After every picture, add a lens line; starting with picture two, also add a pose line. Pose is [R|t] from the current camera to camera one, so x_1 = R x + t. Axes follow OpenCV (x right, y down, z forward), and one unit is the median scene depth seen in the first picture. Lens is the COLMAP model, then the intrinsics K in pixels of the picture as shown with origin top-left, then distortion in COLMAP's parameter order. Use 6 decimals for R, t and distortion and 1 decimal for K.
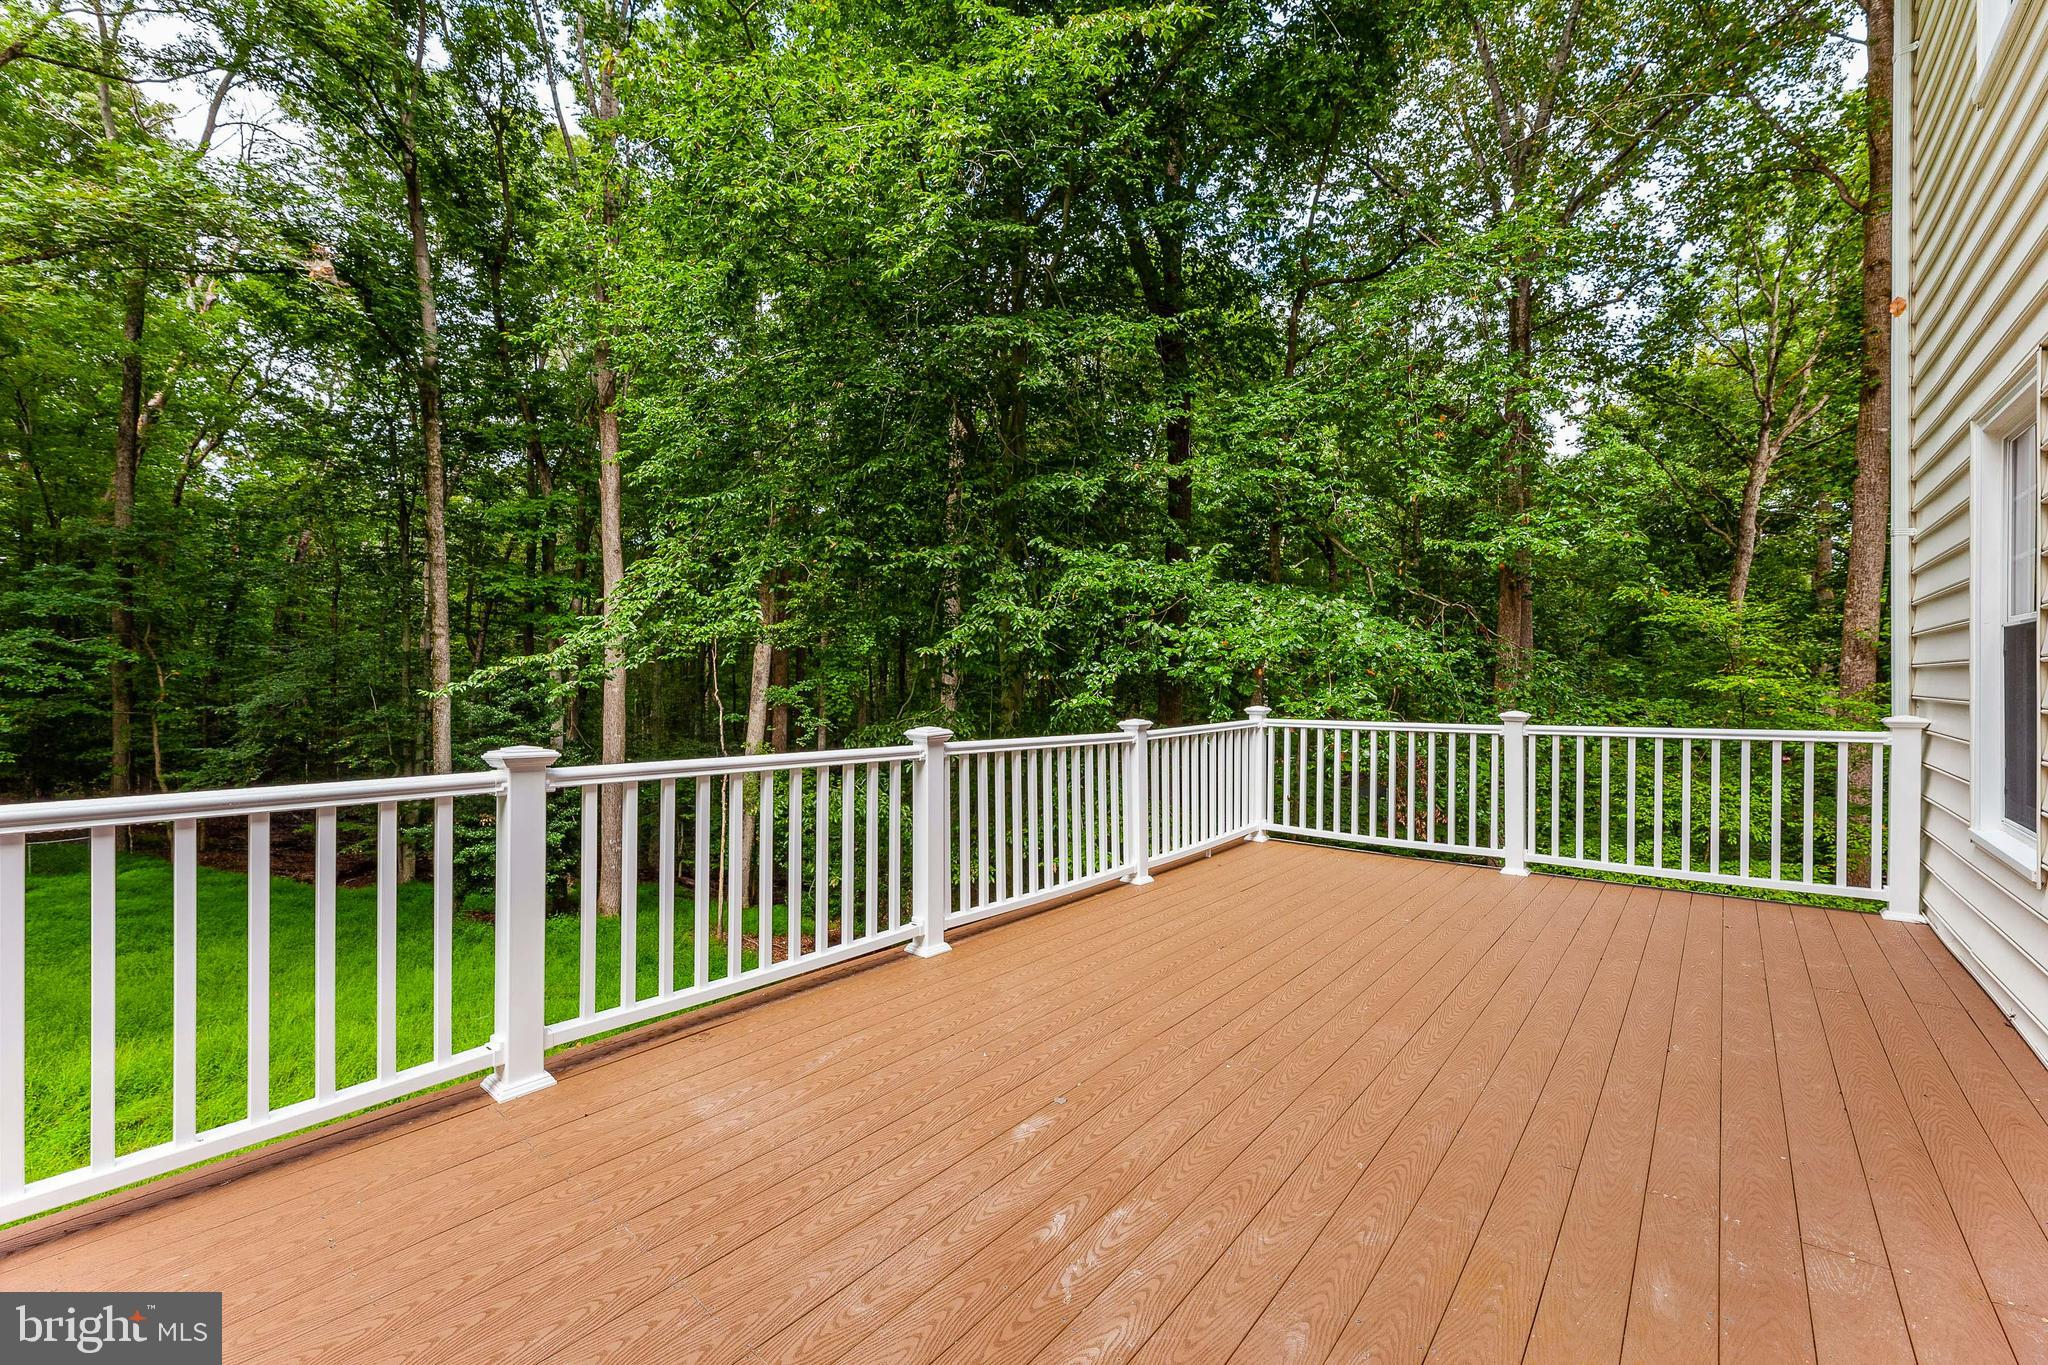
lens RADIAL K [[831.1, 0, 1043.2], [0, 831.1, 680.6], [0, 0, 1]] dist [0.002540, 0.000415]
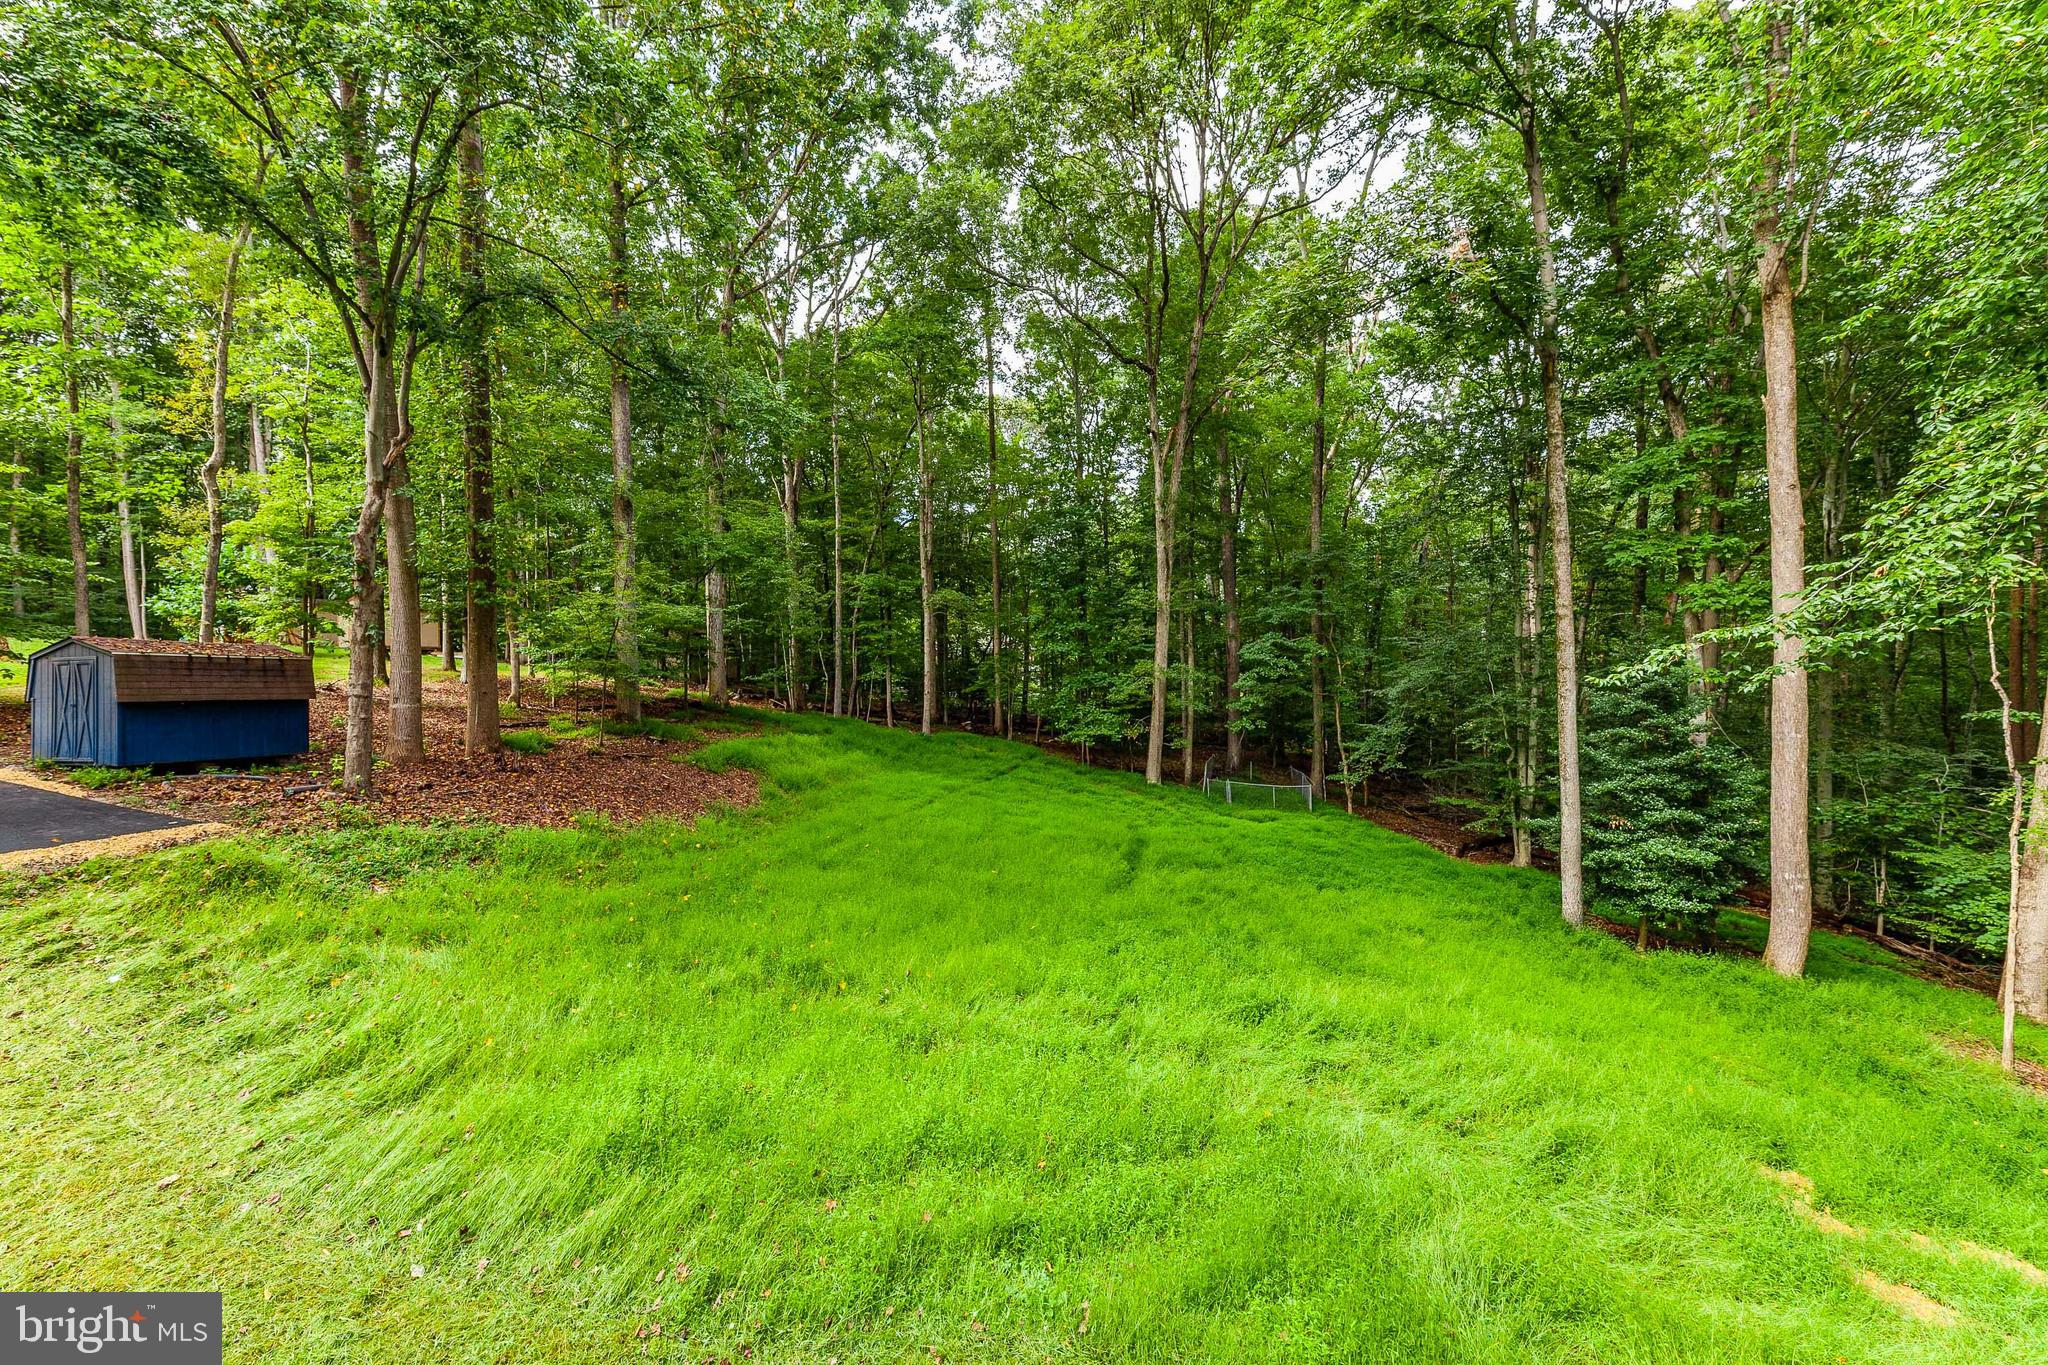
lens RADIAL K [[819.5, 0, 1025.5], [0, 819.5, 672.8], [0, 0, 1]] dist [0.001075, 0.000103]
pose [[0.388830, -0.008392, -0.921271, -0.111691], [0.018333, 0.999831, -0.001370, -0.001176], [0.921127, -0.016357, 0.388918, 0.088788]]
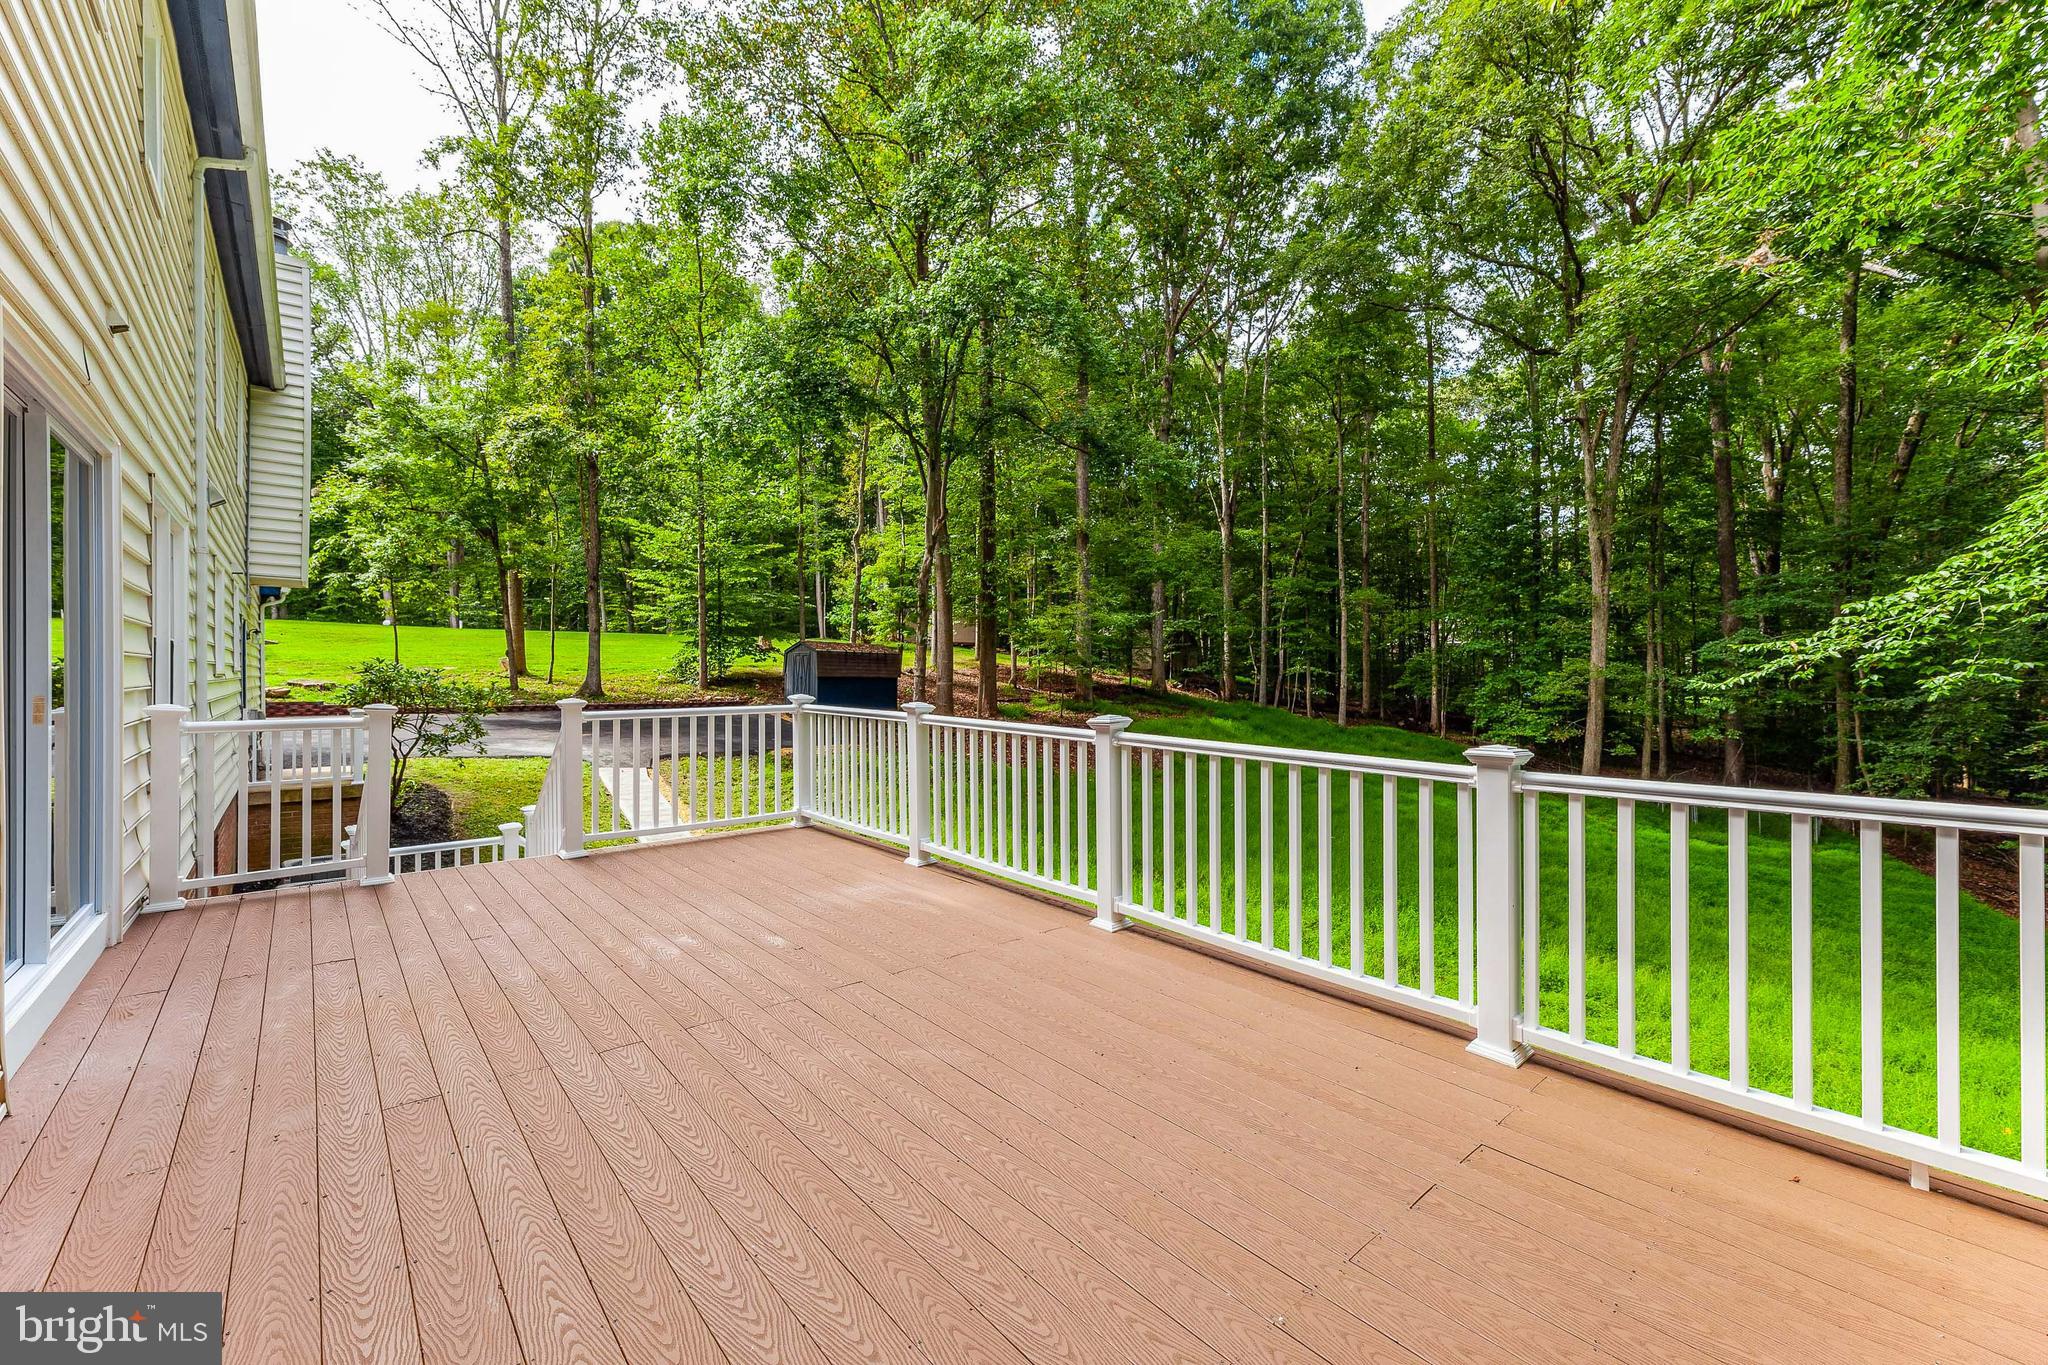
lens RADIAL K [[838.9, 0, 1026.6], [0, 838.9, 647.2], [0, 0, 1]] dist [-0.000026, -0.000410]
pose [[-0.178814, -0.028257, -0.983477, 0.177242], [-0.000436, 0.999590, -0.028641, 0.000072], [0.983883, -0.004693, -0.178753, 0.204102]]
